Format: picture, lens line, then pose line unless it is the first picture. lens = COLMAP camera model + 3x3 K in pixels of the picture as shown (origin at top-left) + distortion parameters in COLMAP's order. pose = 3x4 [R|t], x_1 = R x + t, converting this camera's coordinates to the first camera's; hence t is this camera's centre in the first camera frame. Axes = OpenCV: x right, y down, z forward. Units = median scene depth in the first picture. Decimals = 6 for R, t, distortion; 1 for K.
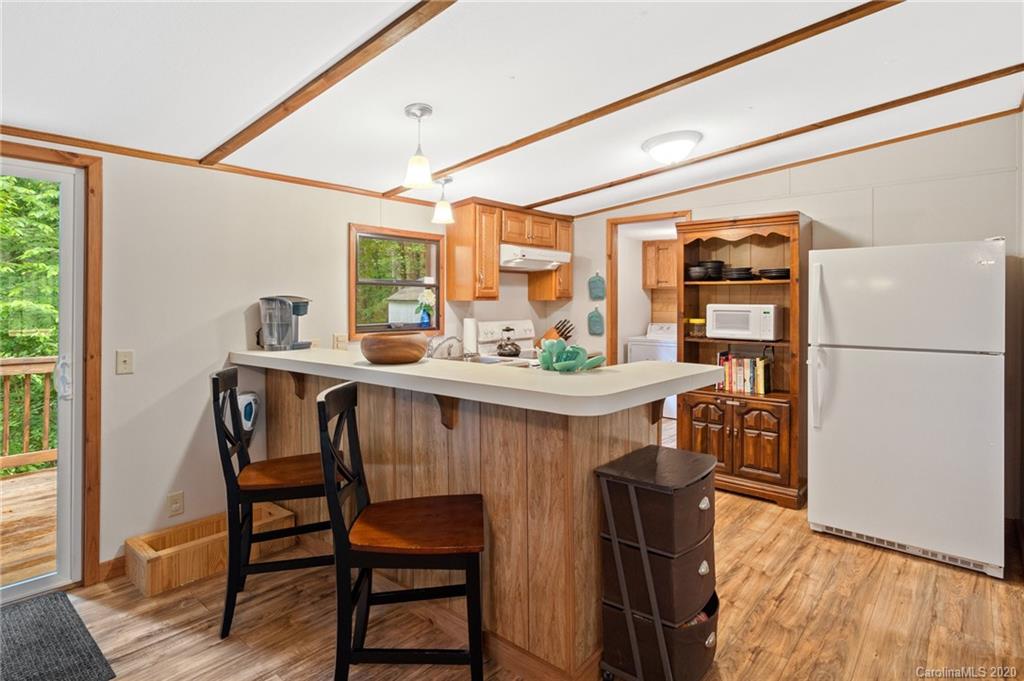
lens RADIAL K [[528.7, 0, 473.9], [0, 528.7, 314.4], [0, 0, 1]] dist [-0.000754, 0.000216]
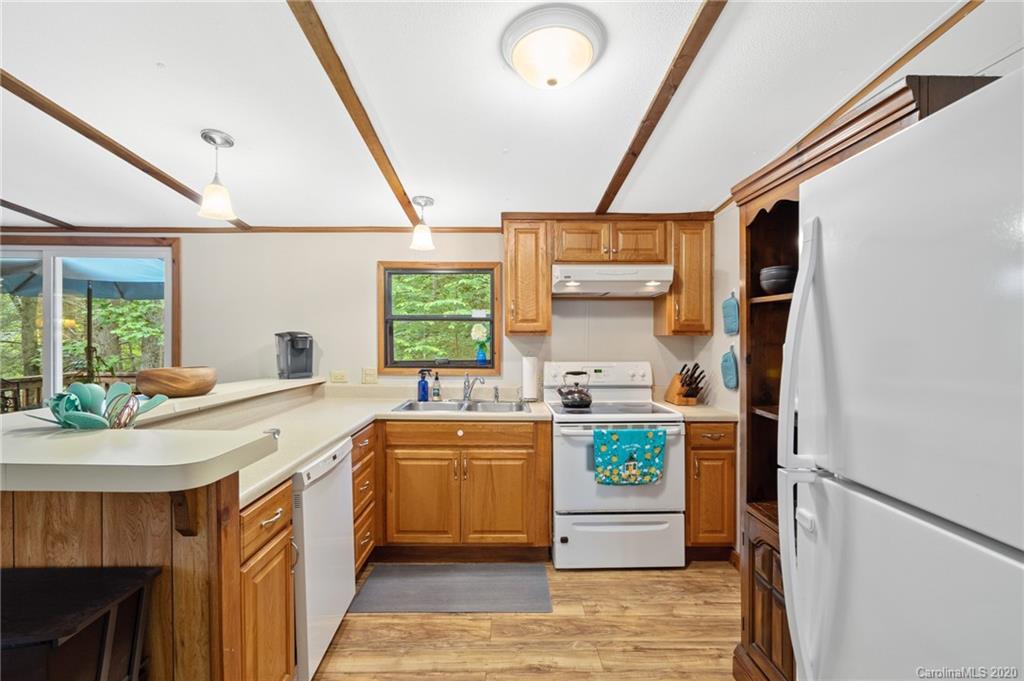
lens RADIAL K [[467.9, 0, 512.0], [0, 467.9, 336.0], [0, 0, 1]] dist [0.002263, -0.000678]
pose [[0.694370, -0.003145, -0.719611, 0.506525], [-0.018675, 0.999575, -0.022389, -0.008980], [0.719375, 0.028986, 0.694017, 0.460315]]
